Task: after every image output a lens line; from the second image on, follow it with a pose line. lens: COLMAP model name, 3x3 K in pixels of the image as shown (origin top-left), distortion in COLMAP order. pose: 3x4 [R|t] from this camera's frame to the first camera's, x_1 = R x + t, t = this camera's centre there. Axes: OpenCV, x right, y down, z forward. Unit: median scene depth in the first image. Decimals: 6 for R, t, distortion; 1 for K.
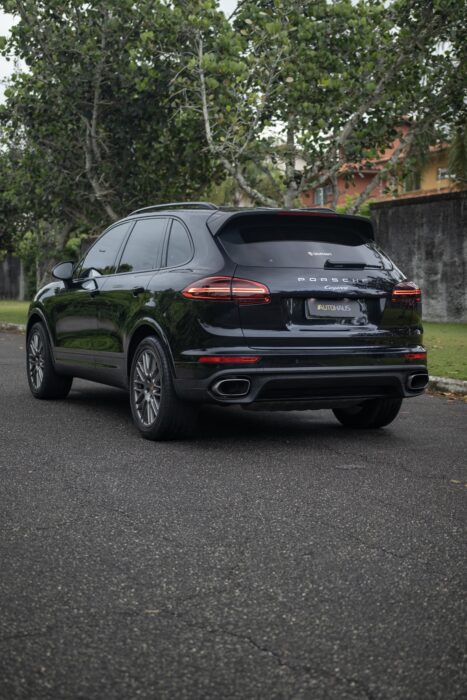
lens RADIAL K [[1088.2, 0, 233.5], [0, 1088.2, 350.0], [0, 0, 1]] dist [0.122387, -0.016064]
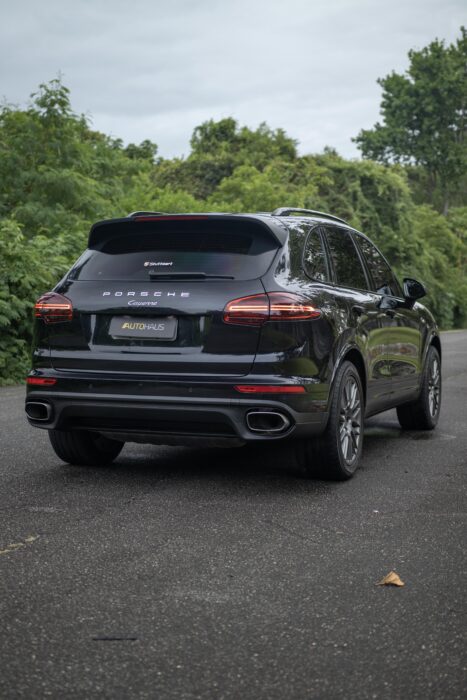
lens RADIAL K [[1073.1, 0, 233.5], [0, 1073.1, 350.0], [0, 0, 1]] dist [0.142684, 0.187842]
pose [[0.694970, 0.021870, -0.718706, 0.735848], [-0.037181, 0.999293, -0.005544, -0.018118], [0.718077, 0.030575, 0.695292, 0.457076]]
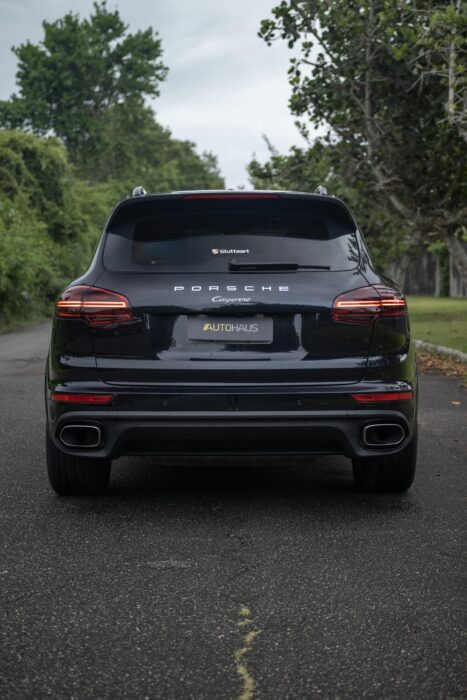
lens RADIAL K [[1073.1, 0, 233.5], [0, 1073.1, 350.0], [0, 0, 1]] dist [0.142684, 0.187842]
pose [[0.900201, 0.011053, -0.435334, 0.390692], [-0.008065, 0.999930, 0.008712, -0.030011], [0.435400, -0.004331, 0.900227, 0.367588]]
